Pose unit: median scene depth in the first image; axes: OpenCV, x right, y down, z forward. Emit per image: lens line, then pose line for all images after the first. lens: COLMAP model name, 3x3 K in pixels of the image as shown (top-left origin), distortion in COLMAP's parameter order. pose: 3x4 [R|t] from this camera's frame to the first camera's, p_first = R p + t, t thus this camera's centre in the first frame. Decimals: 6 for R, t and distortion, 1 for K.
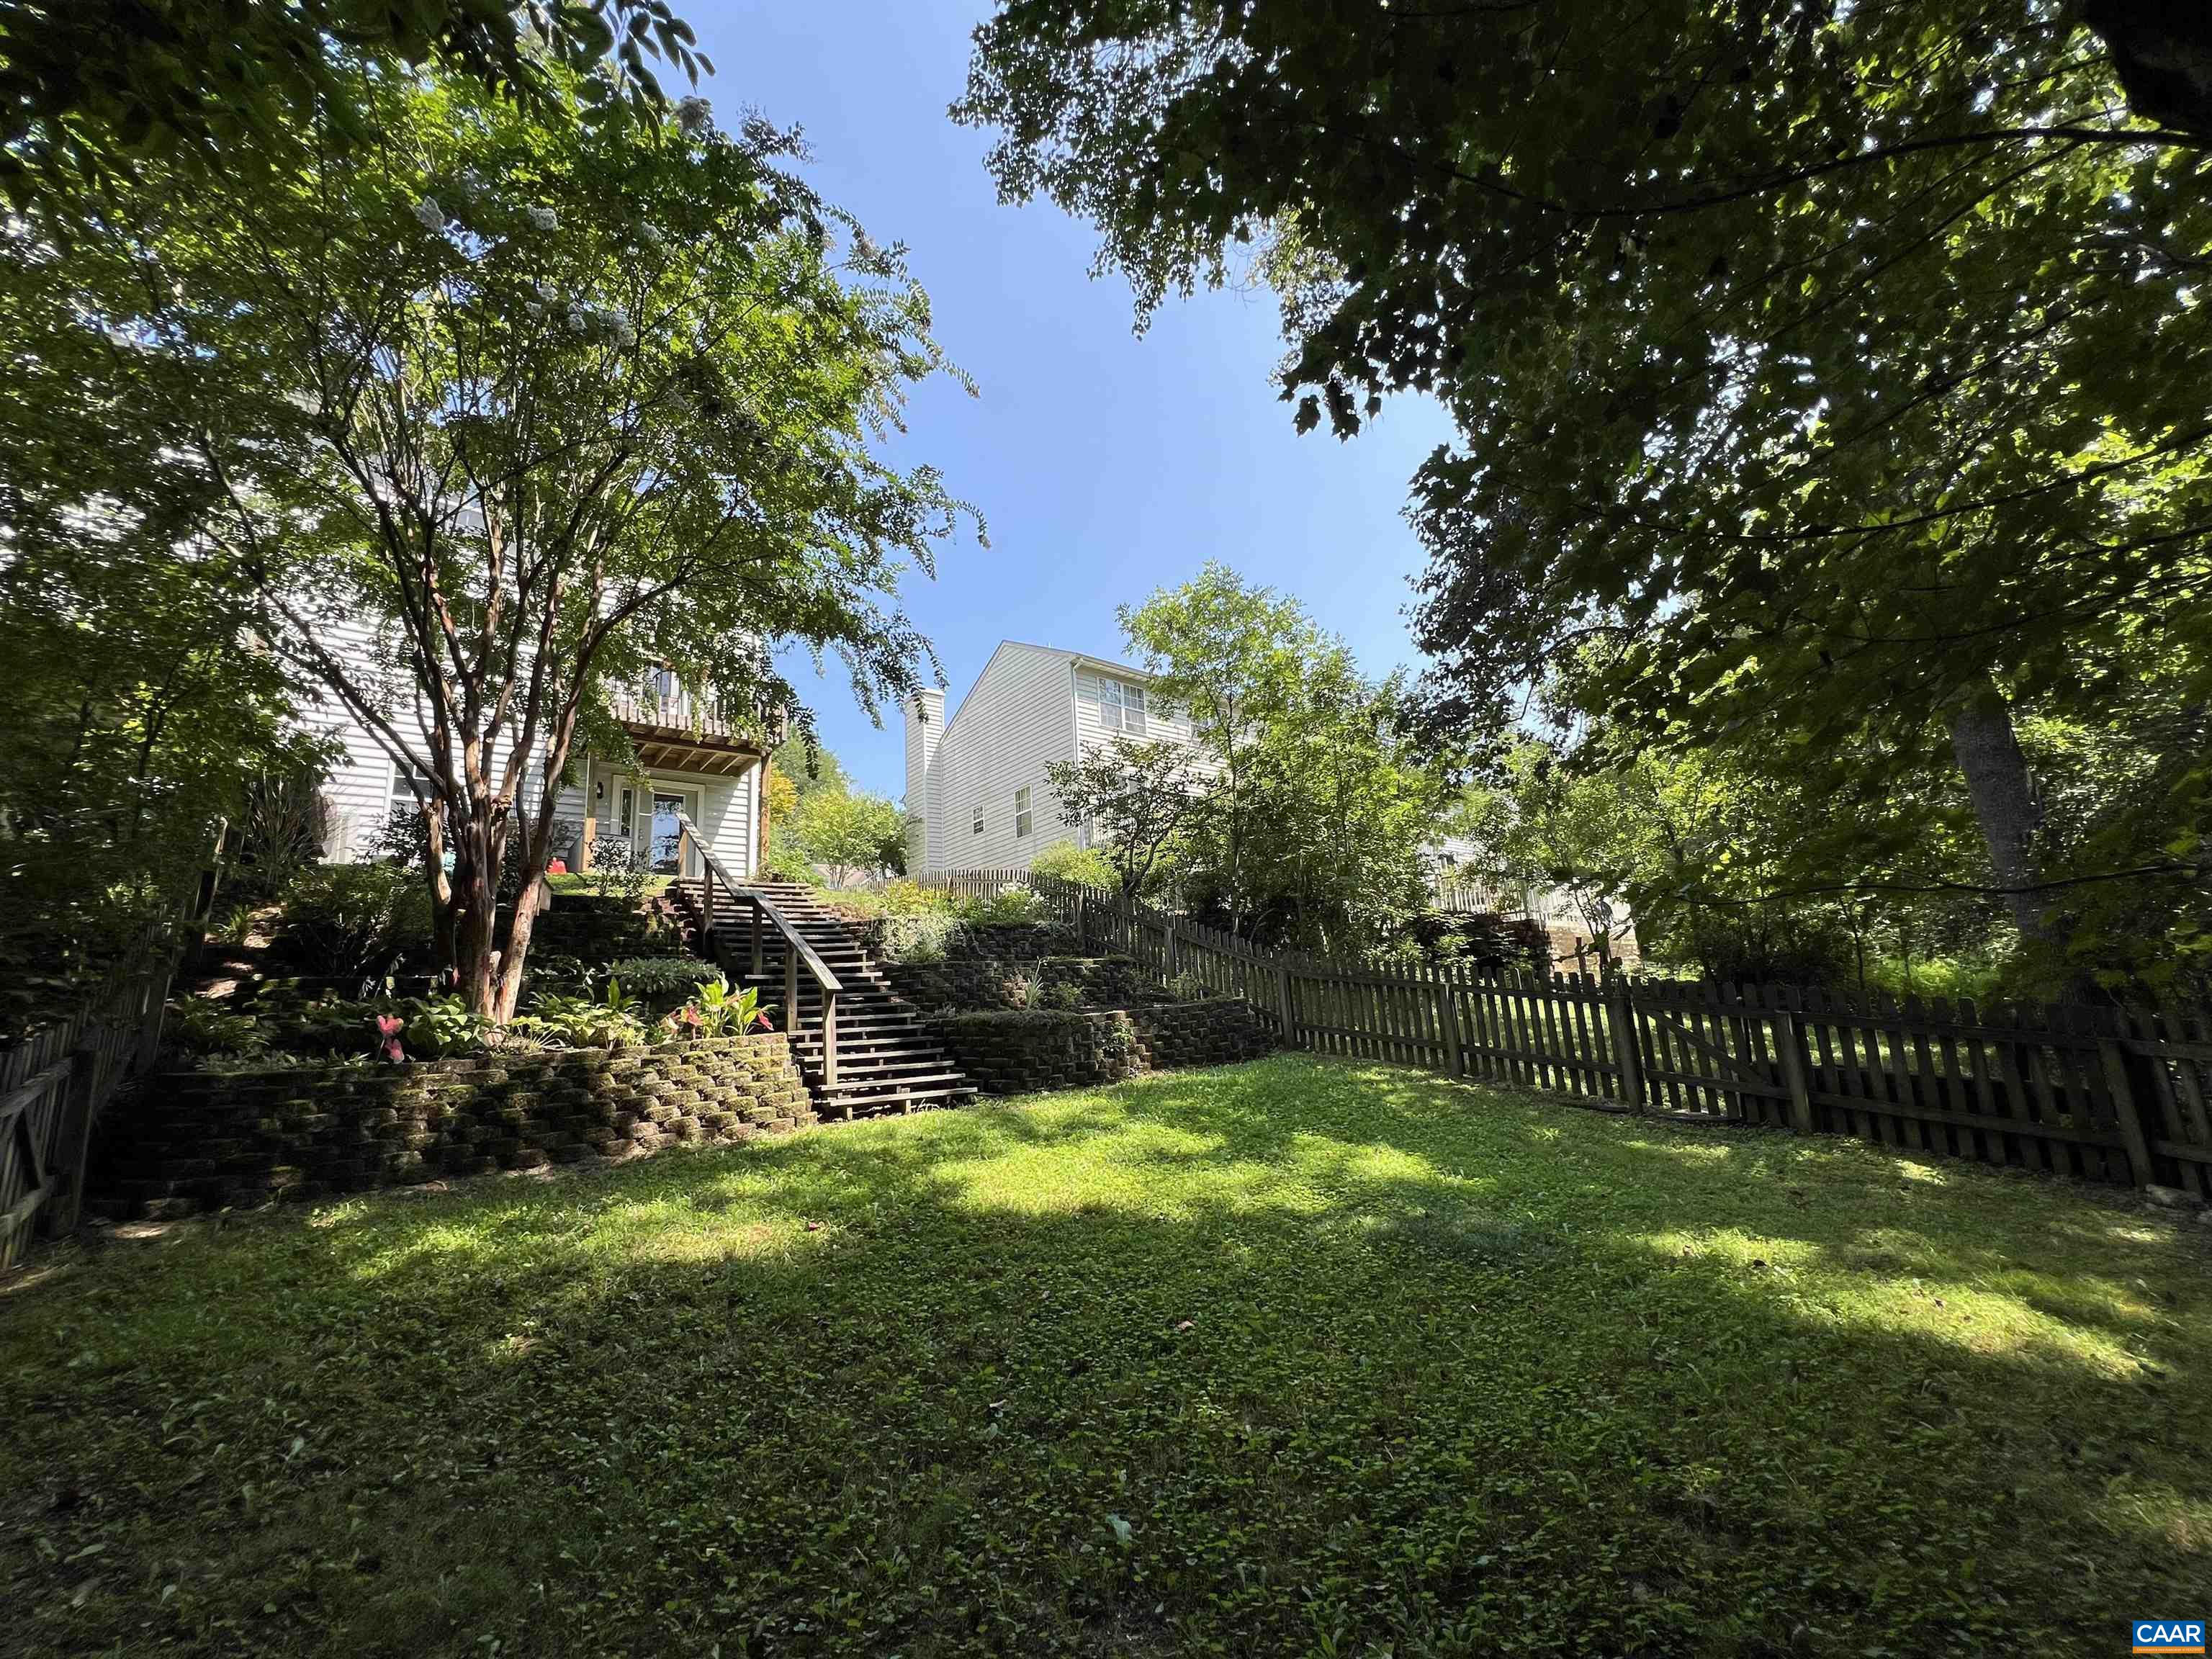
lens RADIAL K [[894.4, 0, 1106.0], [0, 894.4, 829.5], [0, 0, 1]] dist [0.018239, 0.000121]
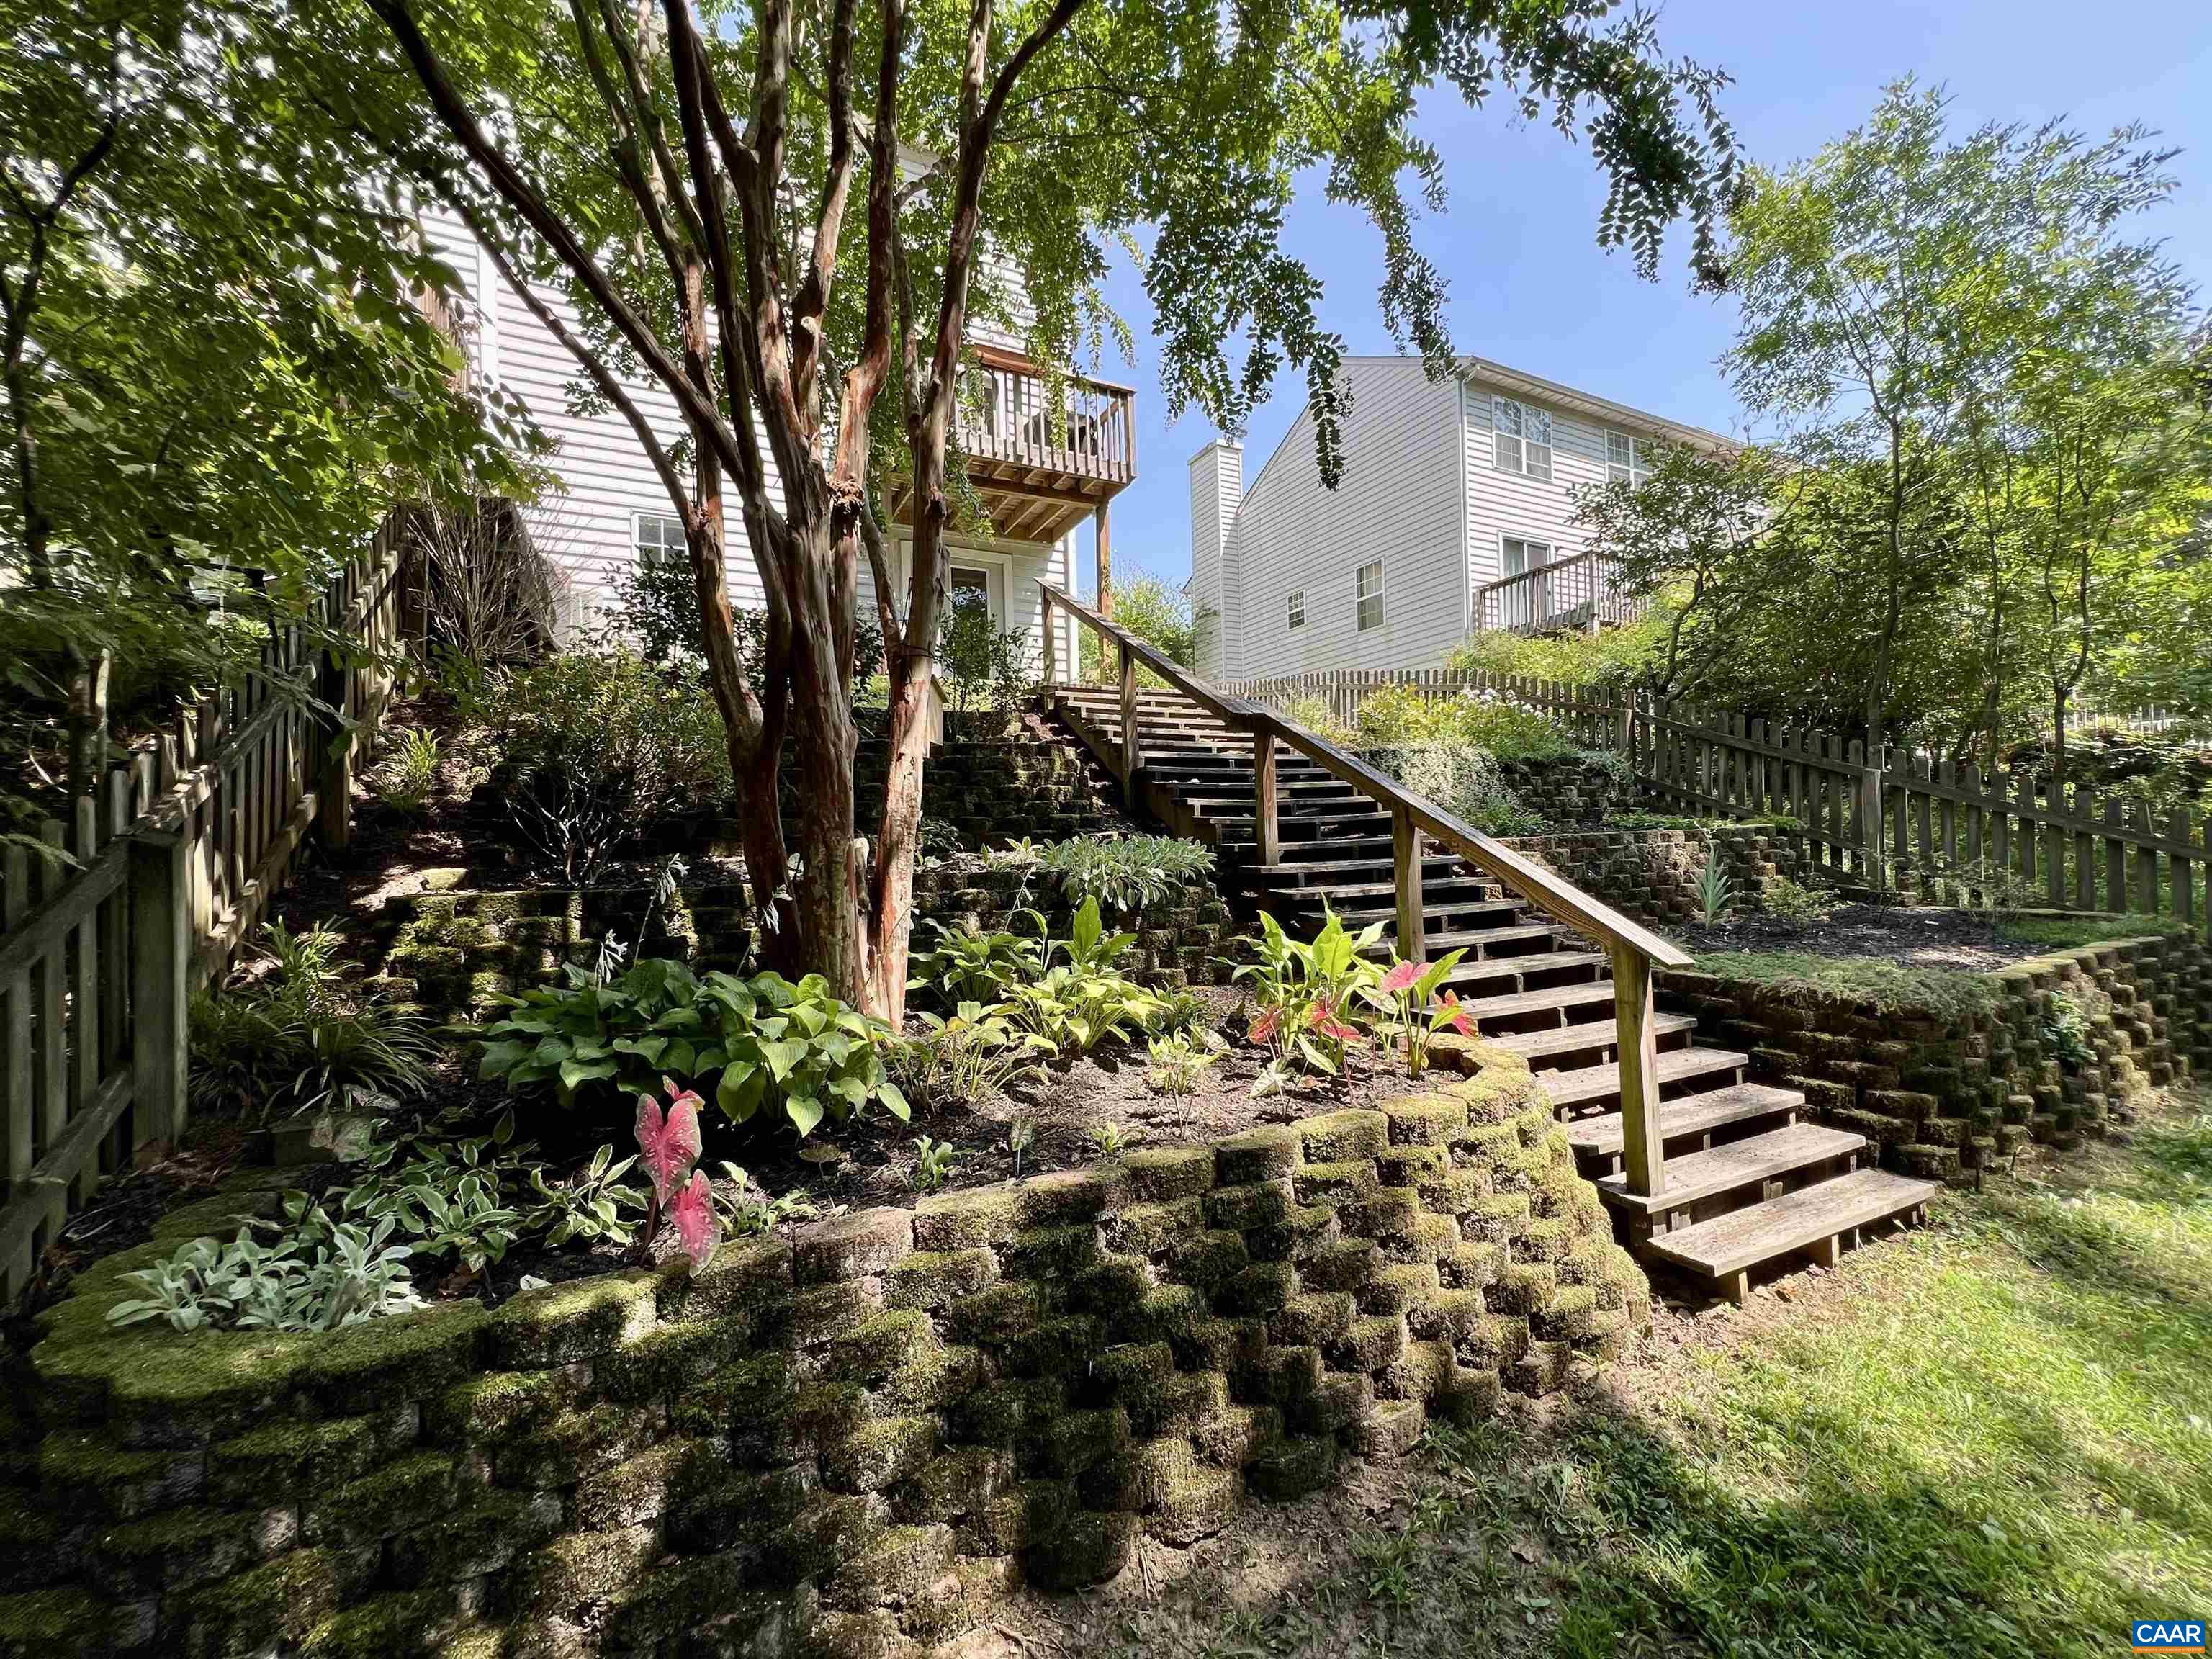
lens RADIAL K [[894.4, 0, 1106.0], [0, 894.4, 829.5], [0, 0, 1]] dist [0.018239, 0.000121]
pose [[0.976611, 0.033713, -0.212354, -0.340264], [0.011902, 0.977640, 0.209946, 0.028045], [0.214683, -0.207563, 0.954373, 0.438220]]
